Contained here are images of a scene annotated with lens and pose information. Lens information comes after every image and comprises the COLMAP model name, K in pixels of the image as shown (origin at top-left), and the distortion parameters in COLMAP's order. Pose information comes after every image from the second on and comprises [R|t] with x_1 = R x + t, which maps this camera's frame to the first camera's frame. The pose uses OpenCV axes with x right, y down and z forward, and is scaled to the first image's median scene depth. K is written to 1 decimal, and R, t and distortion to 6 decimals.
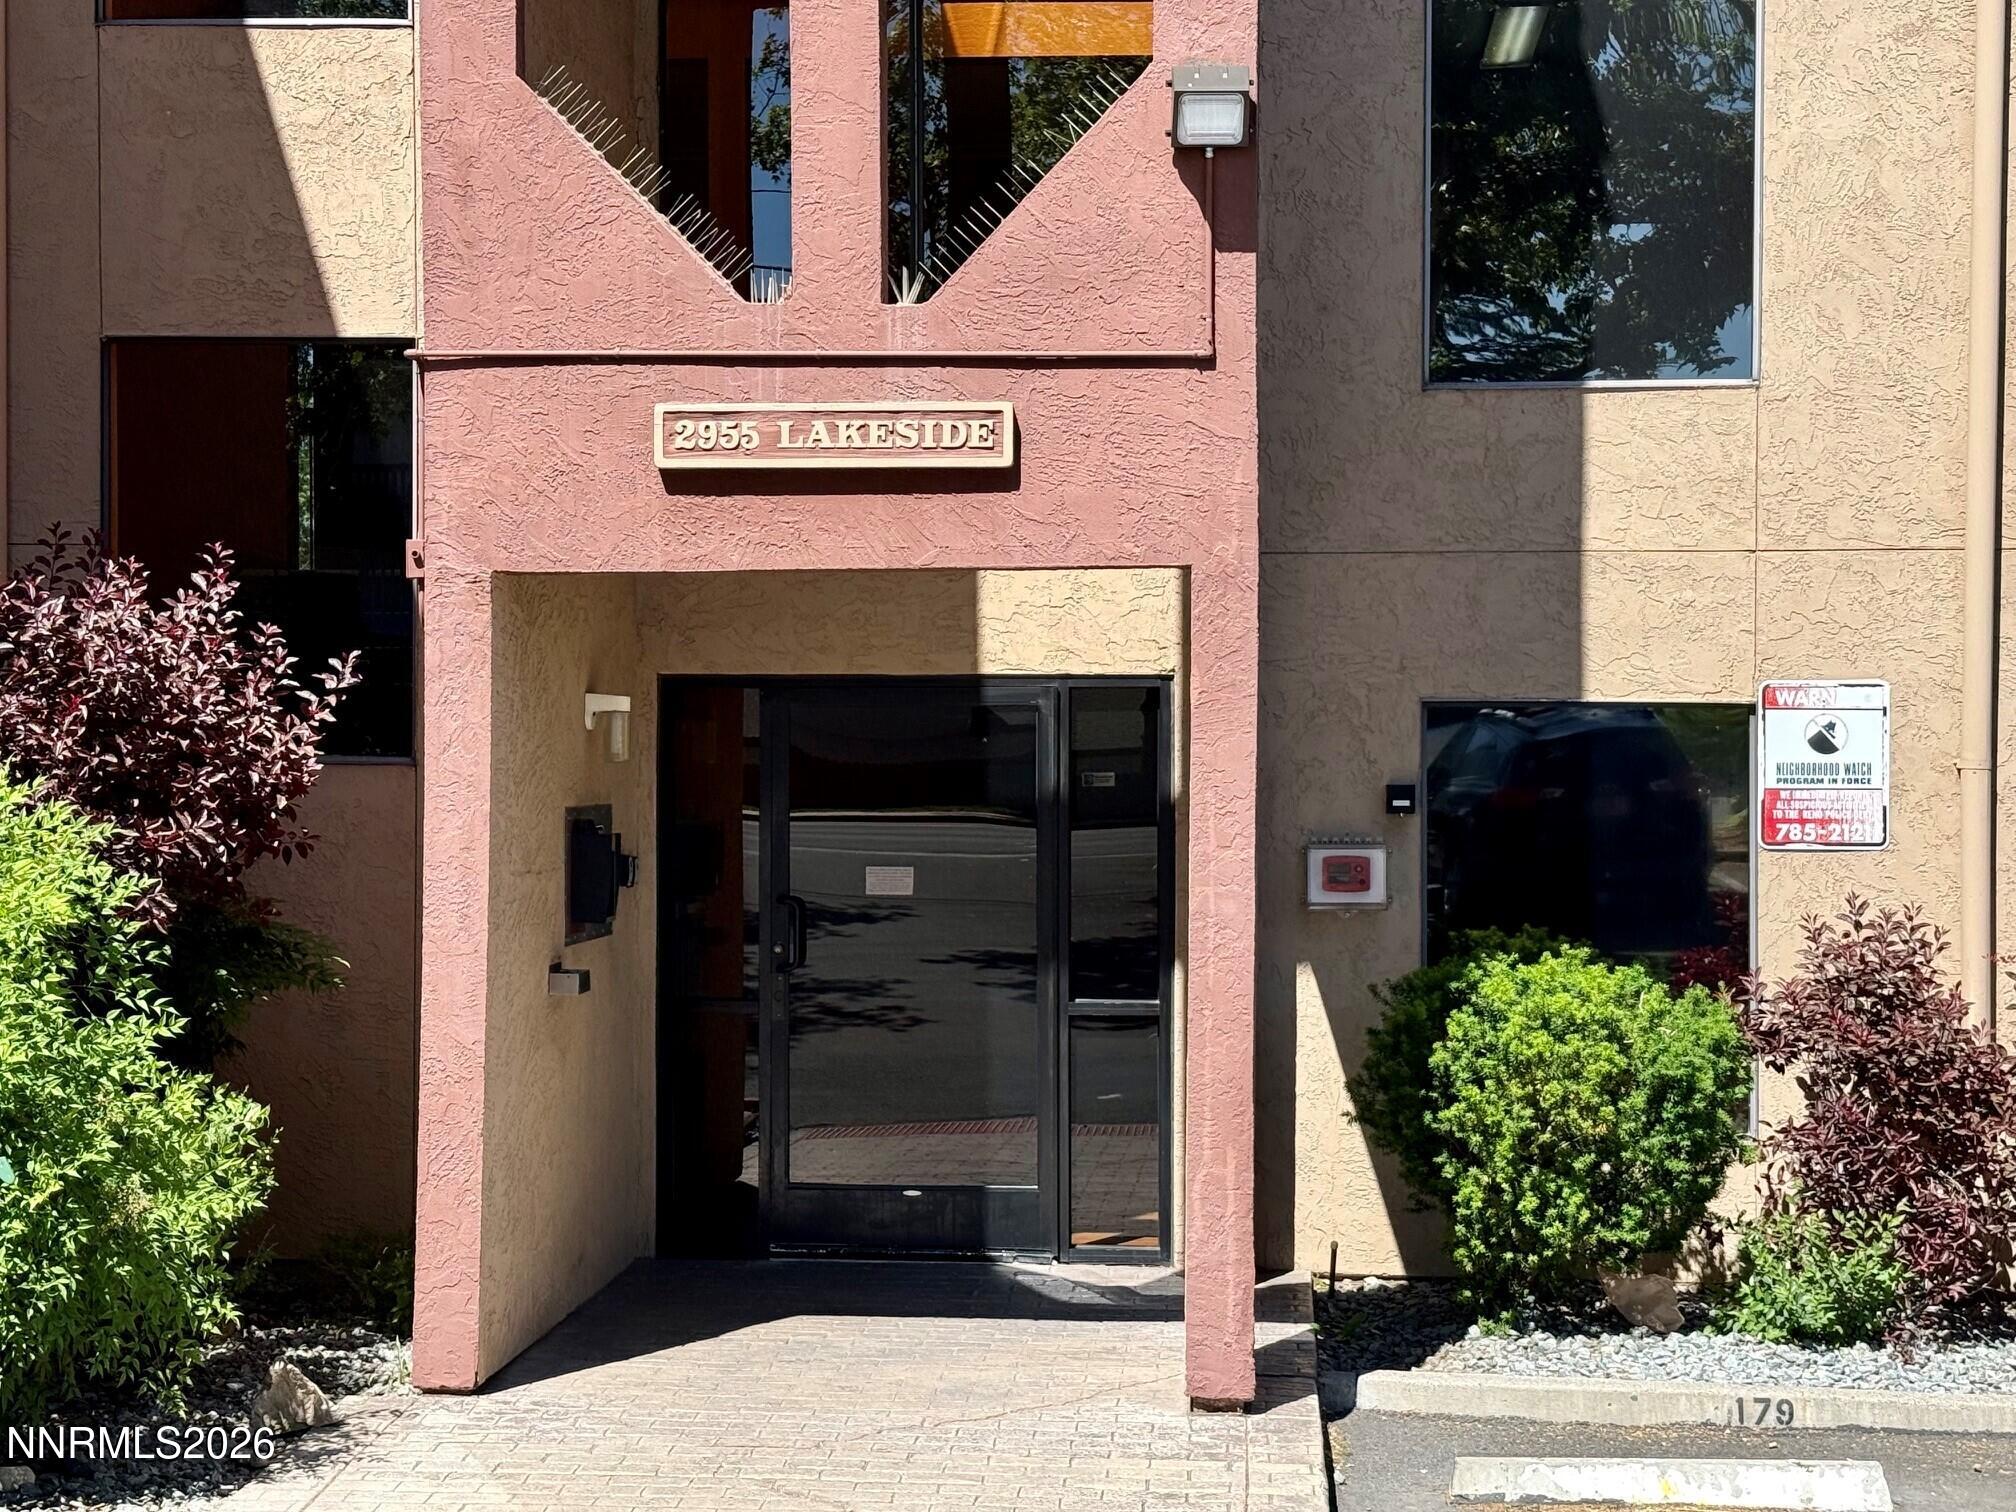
lens RADIAL K [[3278.0, 0, 1008.0], [0, 3278.0, 756.0], [0, 0, 1]] dist [0.134030, -0.129519]
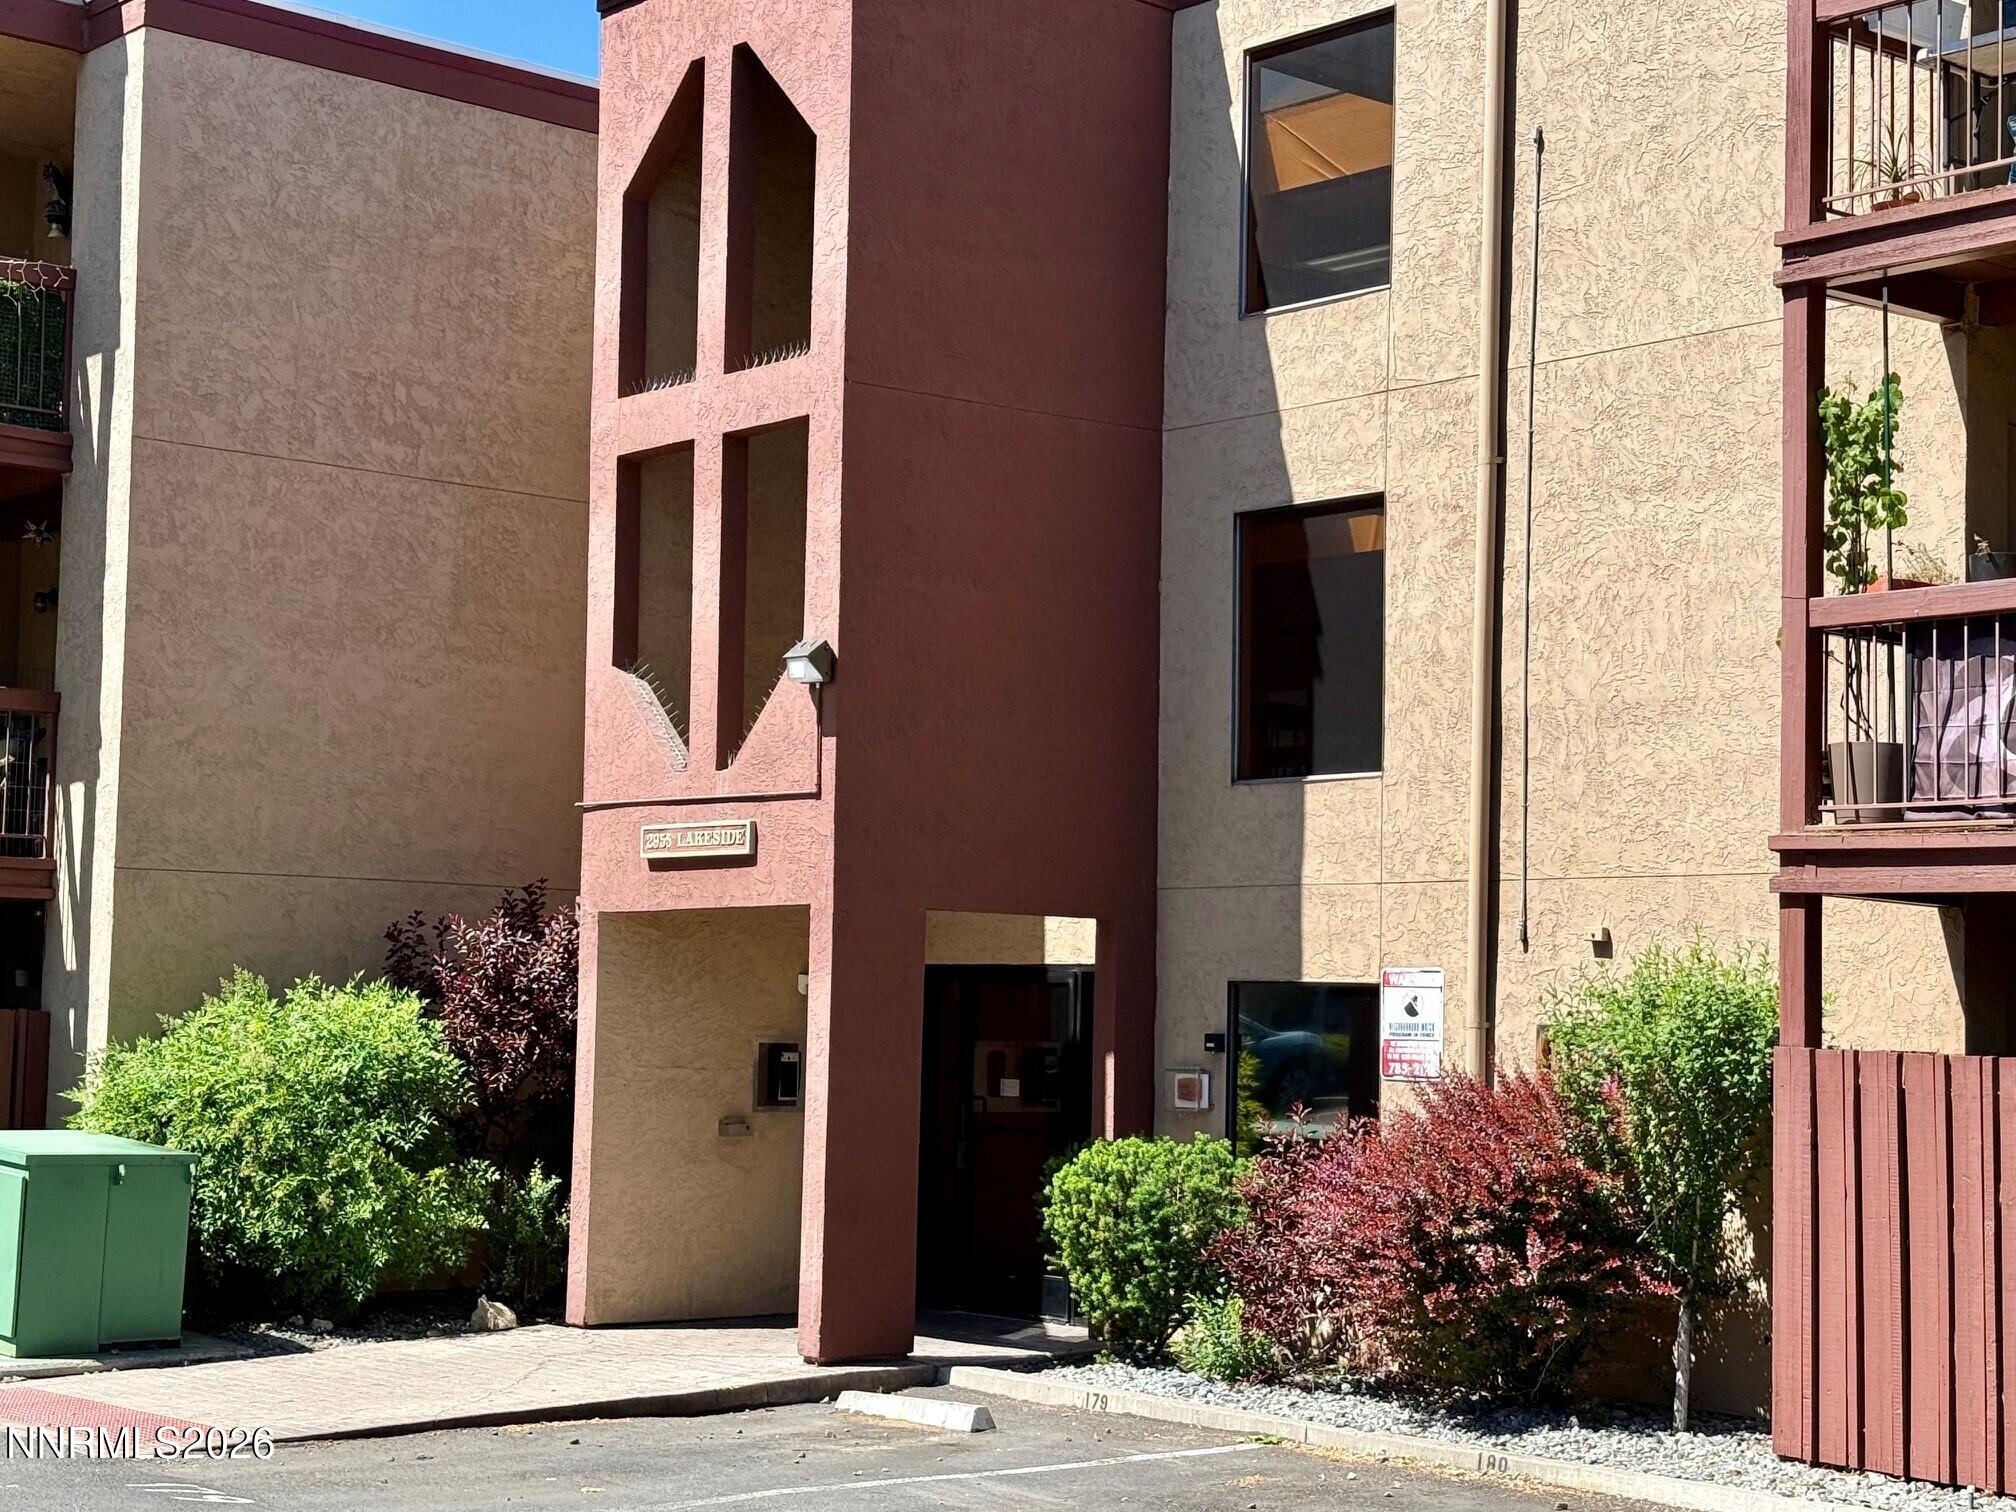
lens RADIAL K [[3278.0, 0, 1008.0], [0, 3278.0, 756.0], [0, 0, 1]] dist [0.134030, -0.129519]
pose [[0.709629, -0.045241, -0.703122, 1.180423], [-0.020054, 0.996235, -0.084341, 0.011045], [0.704290, 0.073951, 0.706050, -0.203689]]
